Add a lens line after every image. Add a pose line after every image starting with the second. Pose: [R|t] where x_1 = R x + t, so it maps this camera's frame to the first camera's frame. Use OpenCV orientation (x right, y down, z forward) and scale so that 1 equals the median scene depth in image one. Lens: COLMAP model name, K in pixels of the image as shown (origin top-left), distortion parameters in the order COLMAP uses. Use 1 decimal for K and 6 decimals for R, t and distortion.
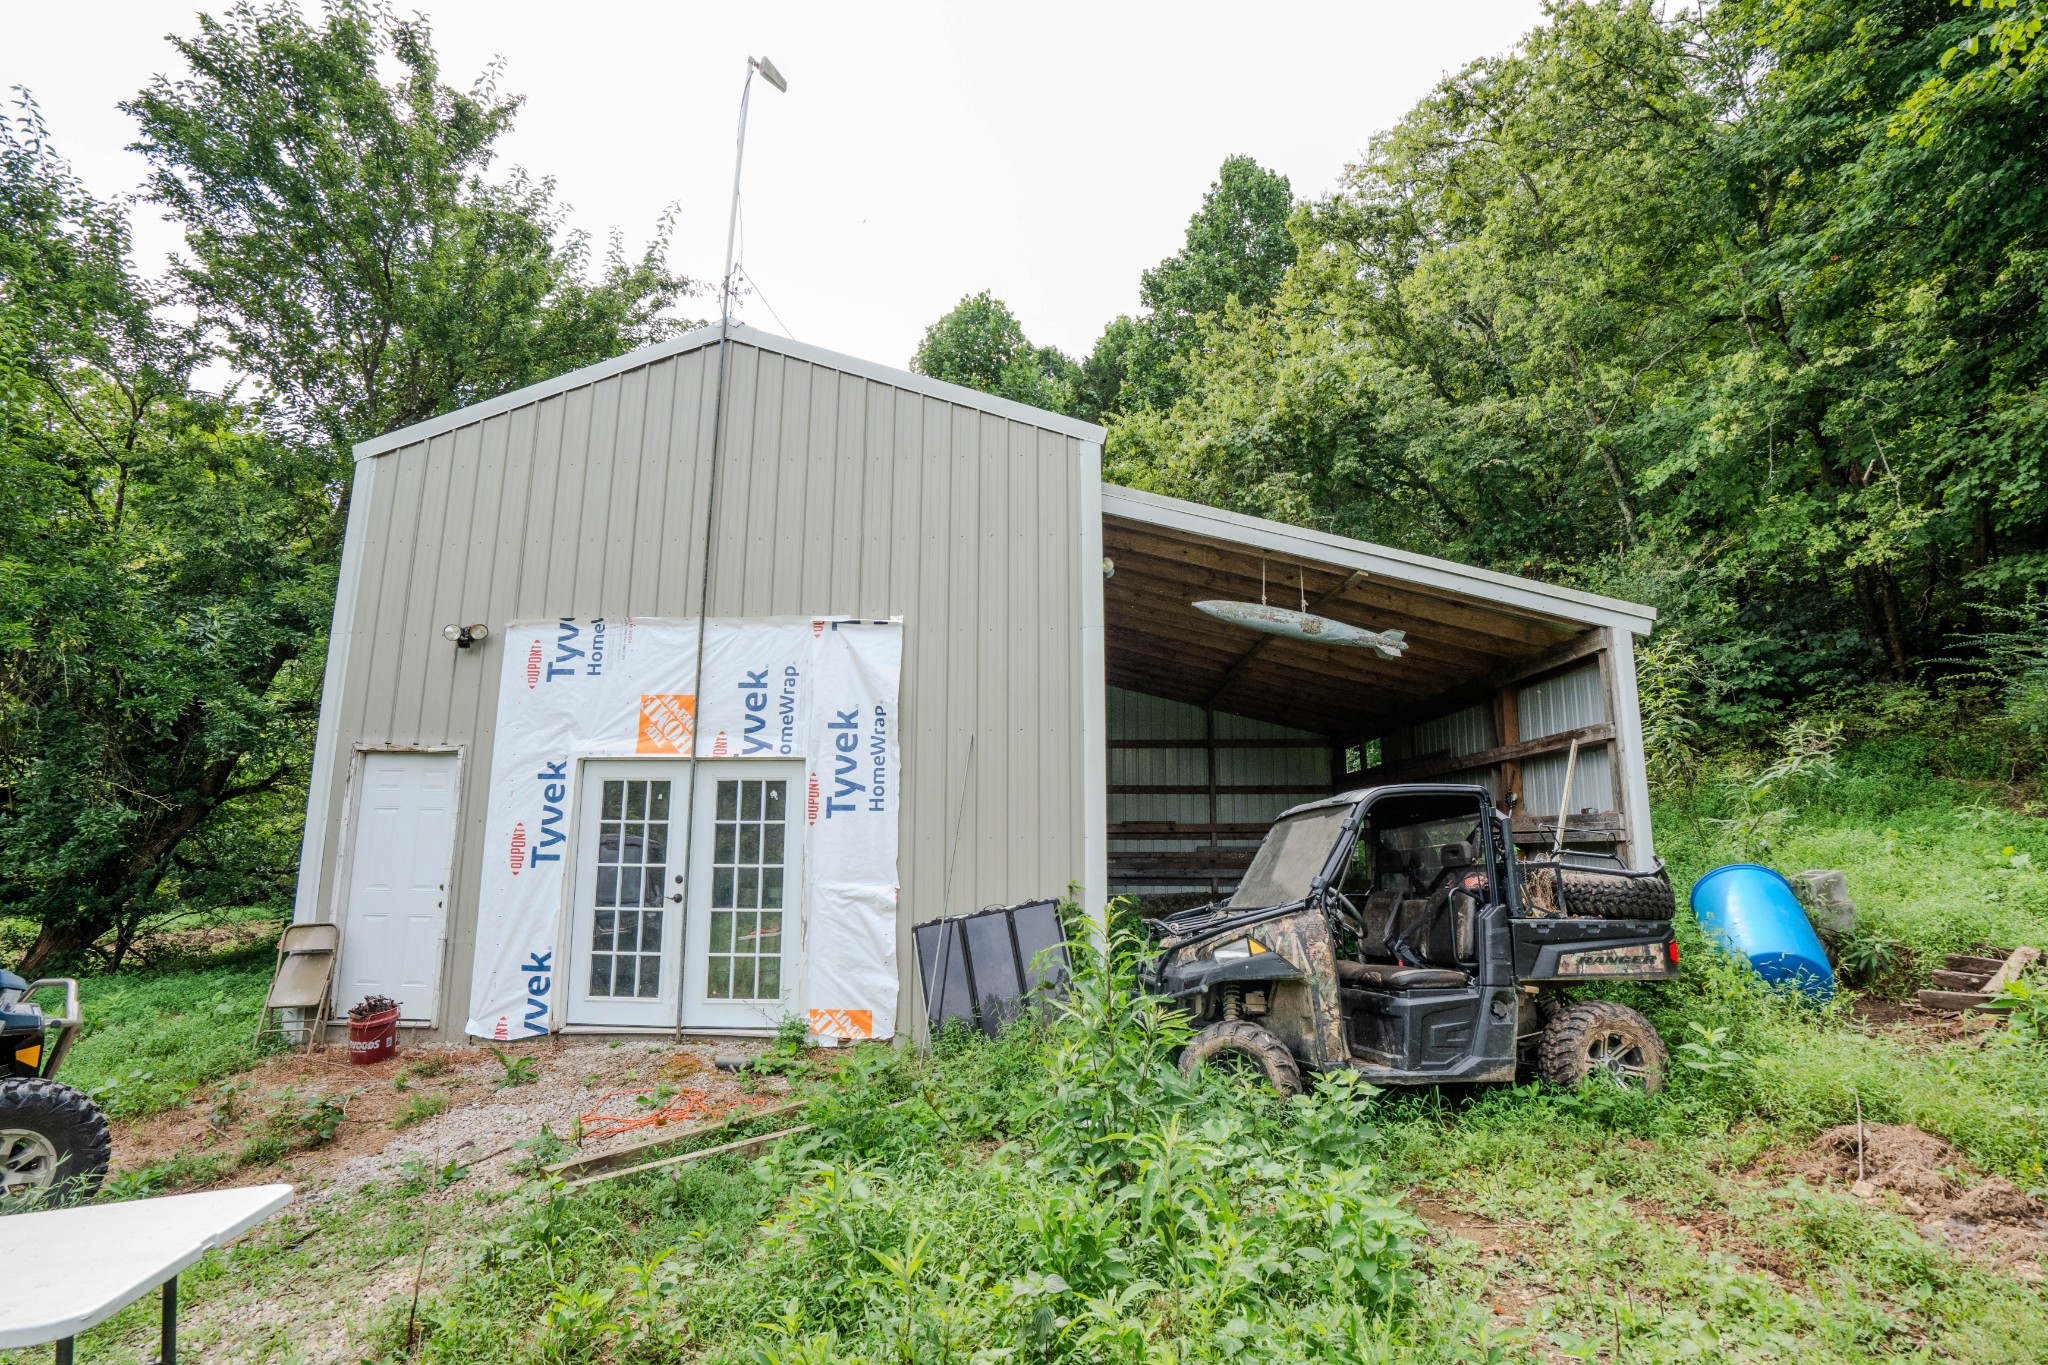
lens RADIAL K [[950.7, 0, 1053.7], [0, 950.7, 681.8], [0, 0, 1]] dist [-0.076297, 0.043284]
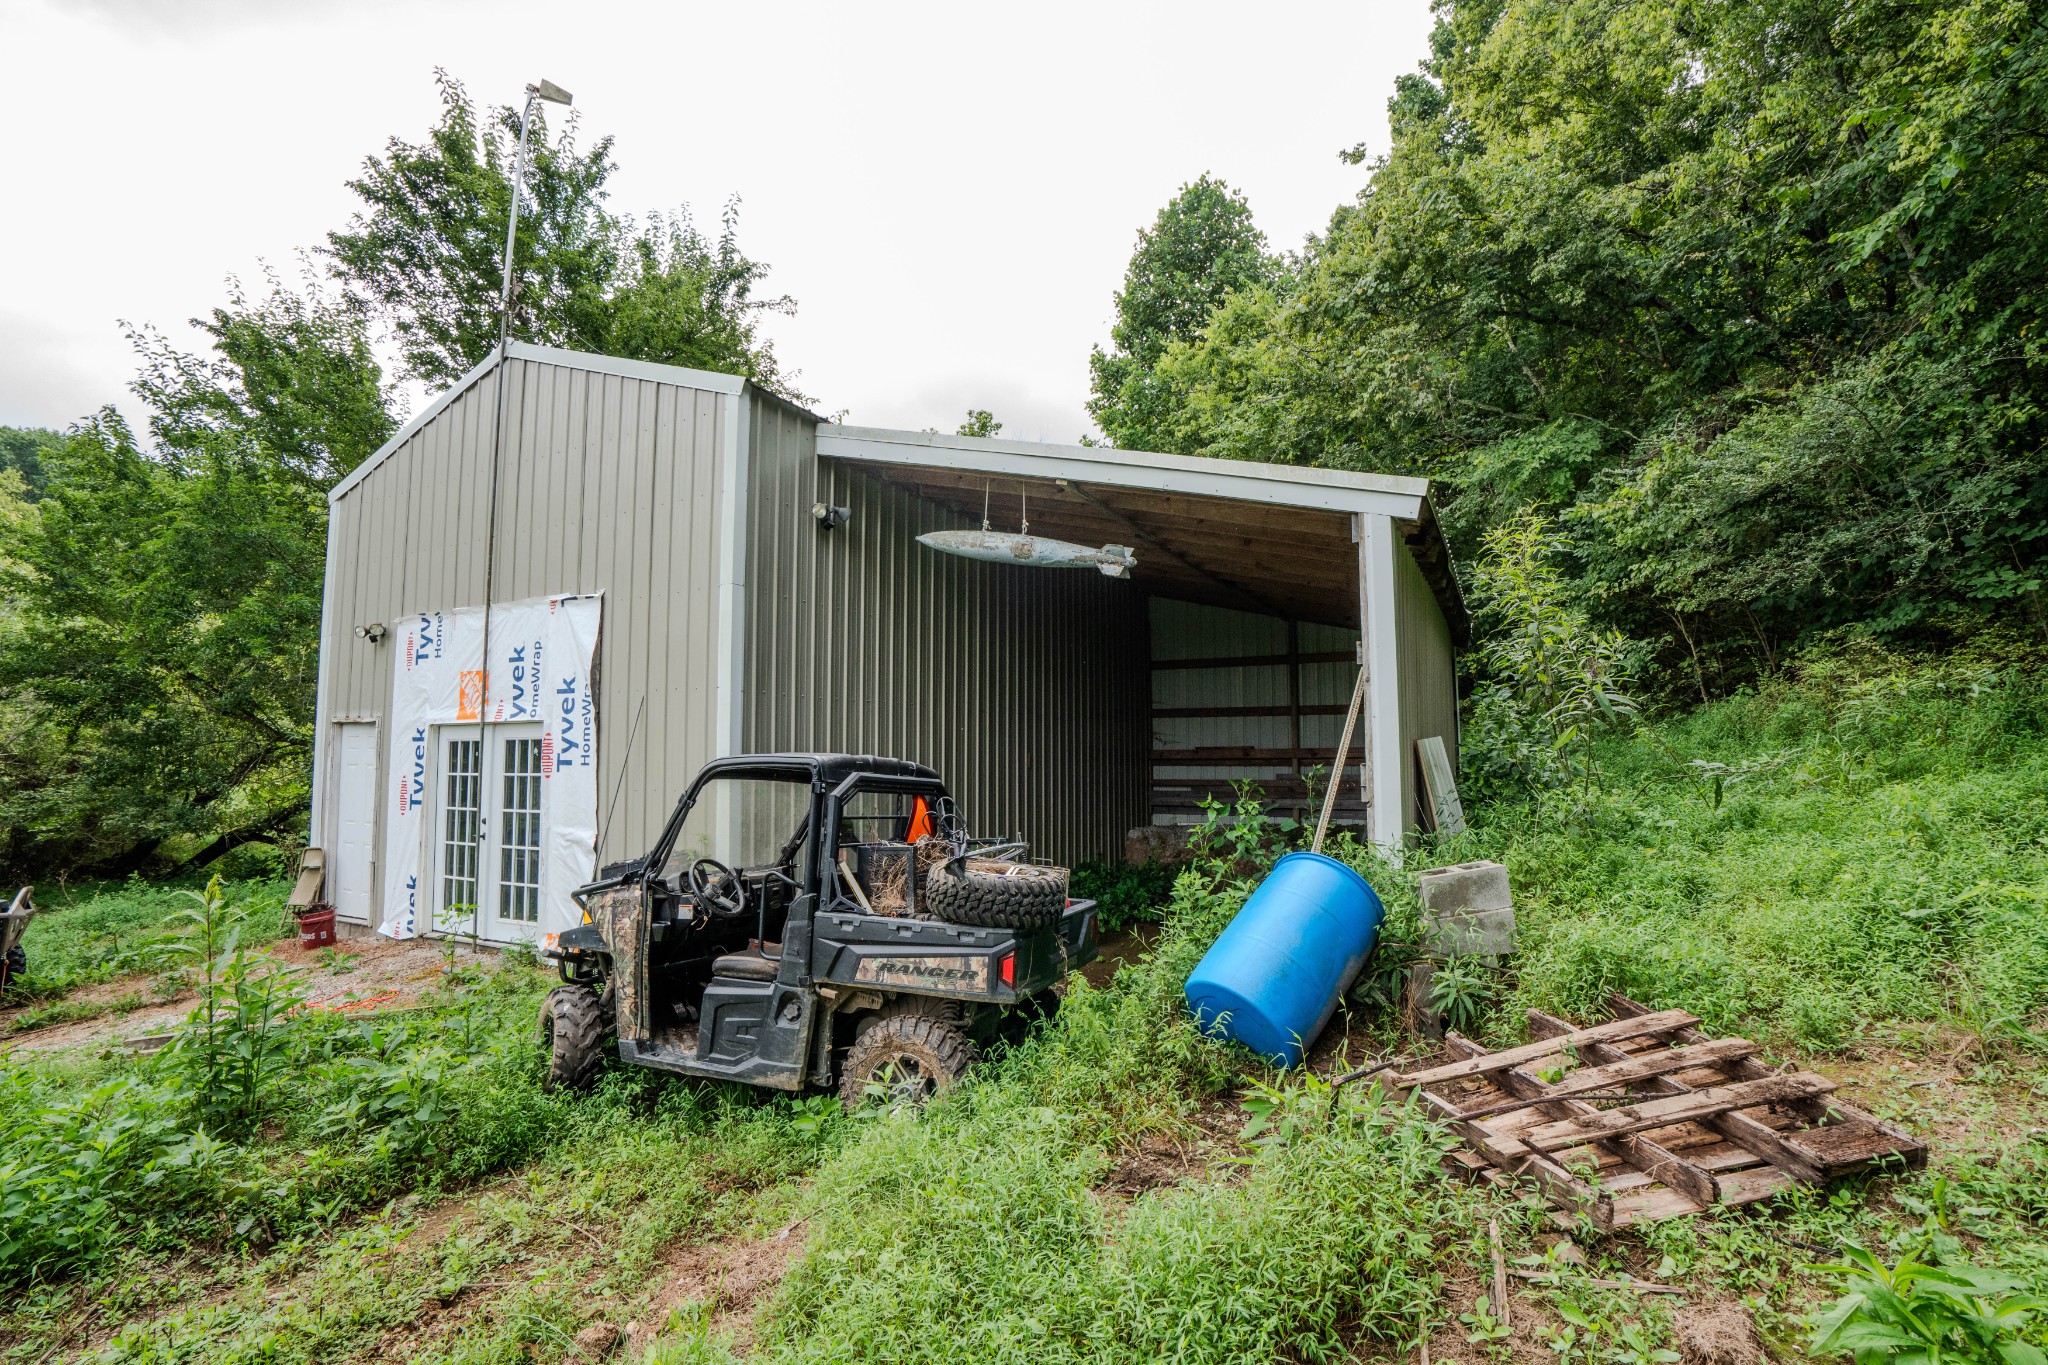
lens RADIAL K [[950.7, 0, 1053.7], [0, 950.7, 681.8], [0, 0, 1]] dist [-0.076297, 0.043284]
pose [[0.898788, -0.039511, -0.436600, 0.789865], [0.082633, 0.993346, 0.080215, -0.006490], [0.430526, -0.108174, 0.896072, 0.245053]]
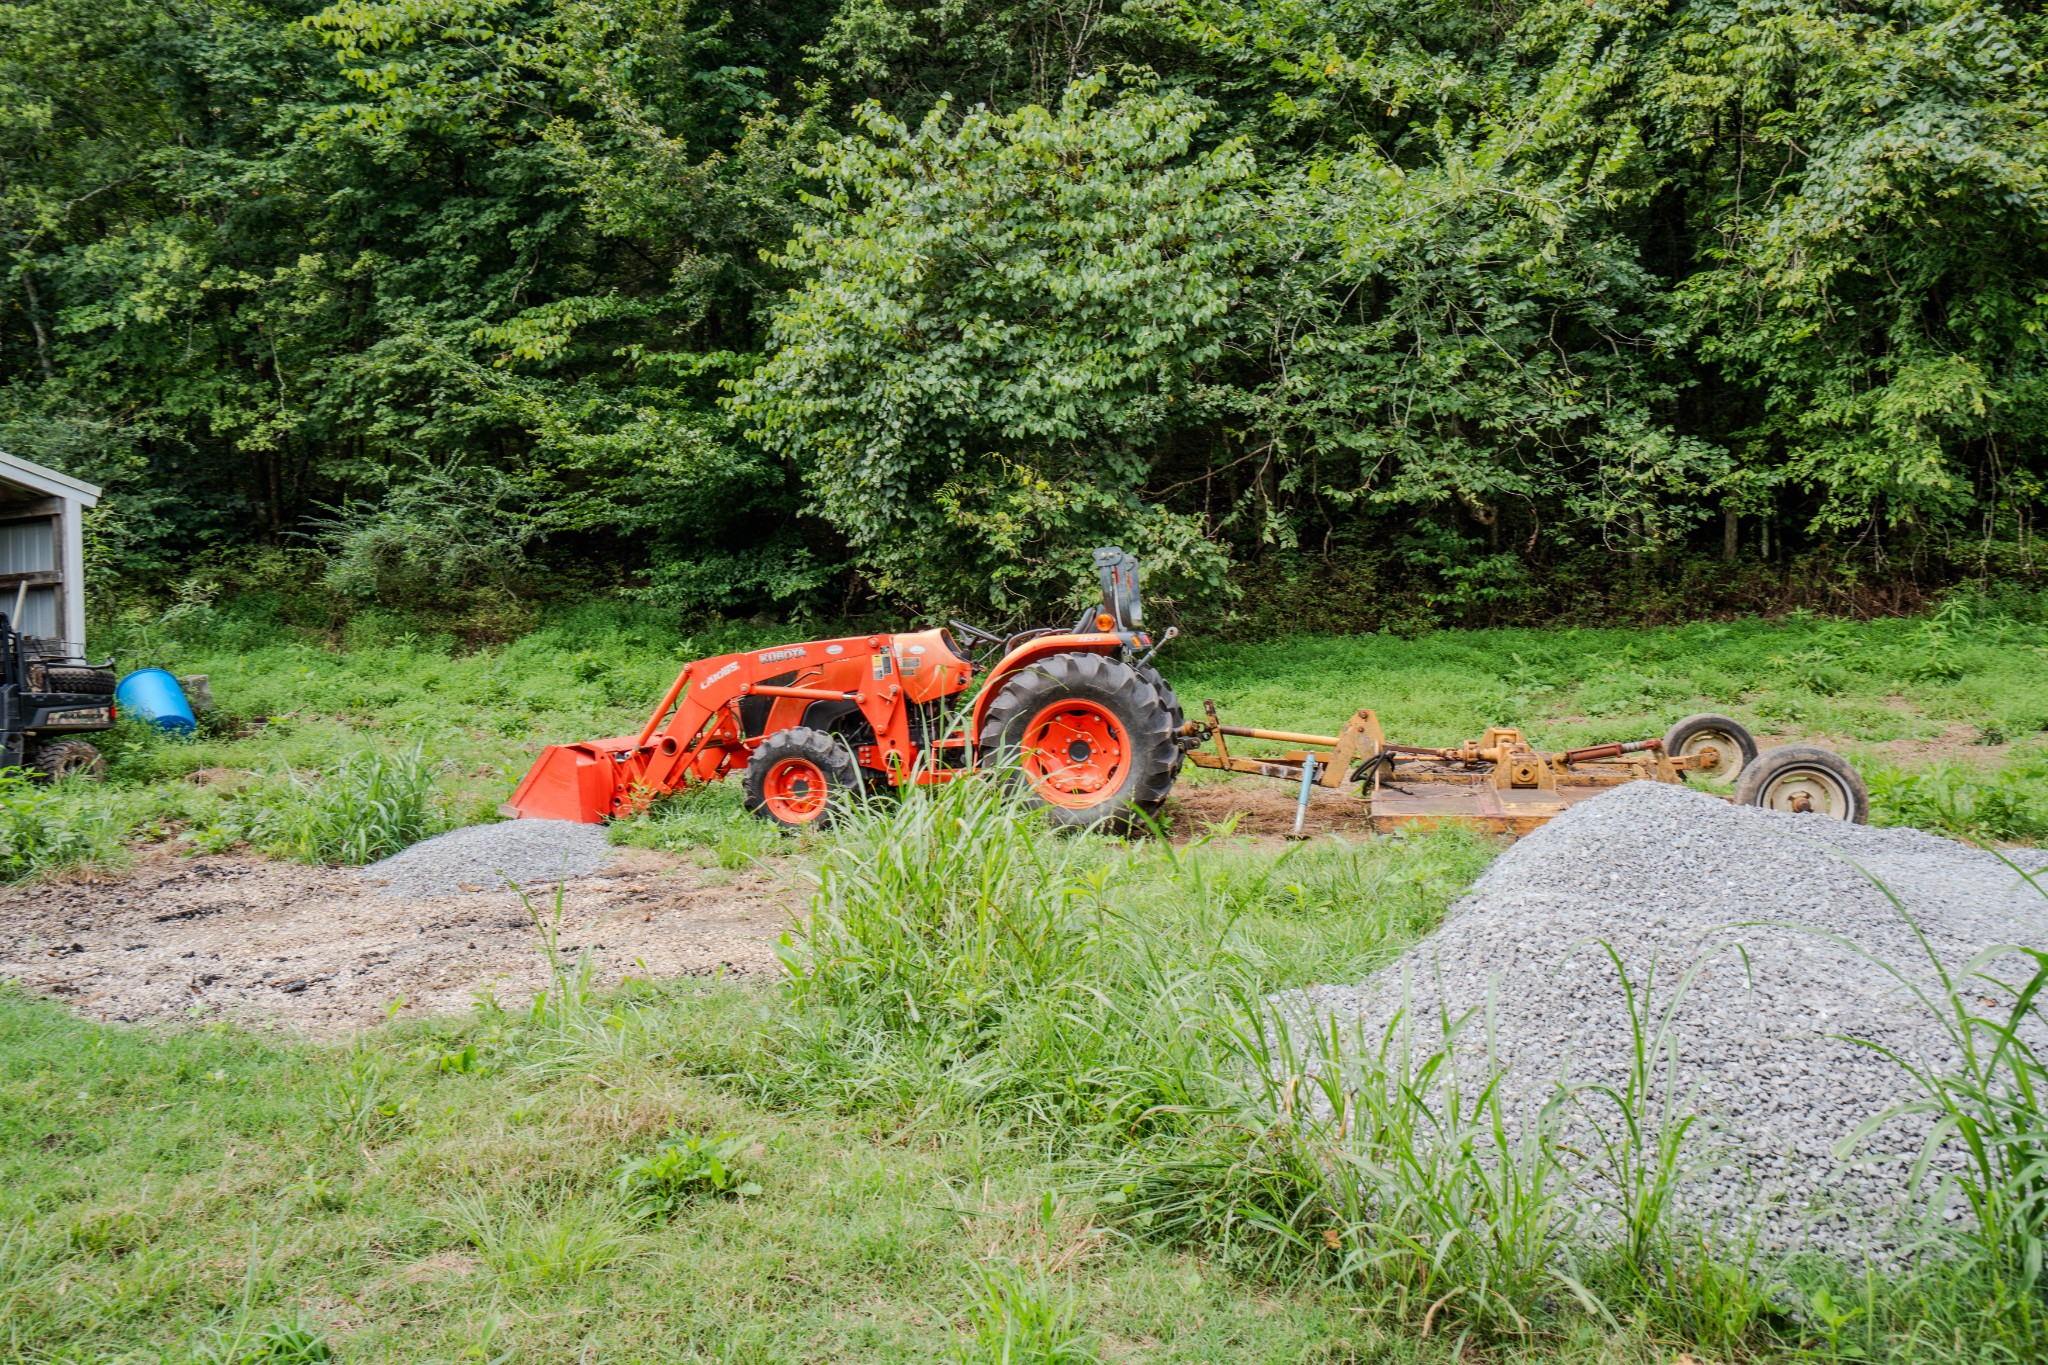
lens RADIAL K [[1450.4, 0, 1024.0], [0, 1450.4, 682.5], [0, 0, 1]] dist [-0.001026, 0.018038]
pose [[0.358120, -0.003131, 0.933670, -0.935052], [-0.128514, 0.990311, 0.052614, -0.092800], [-0.924789, -0.138832, 0.354248, -1.137645]]
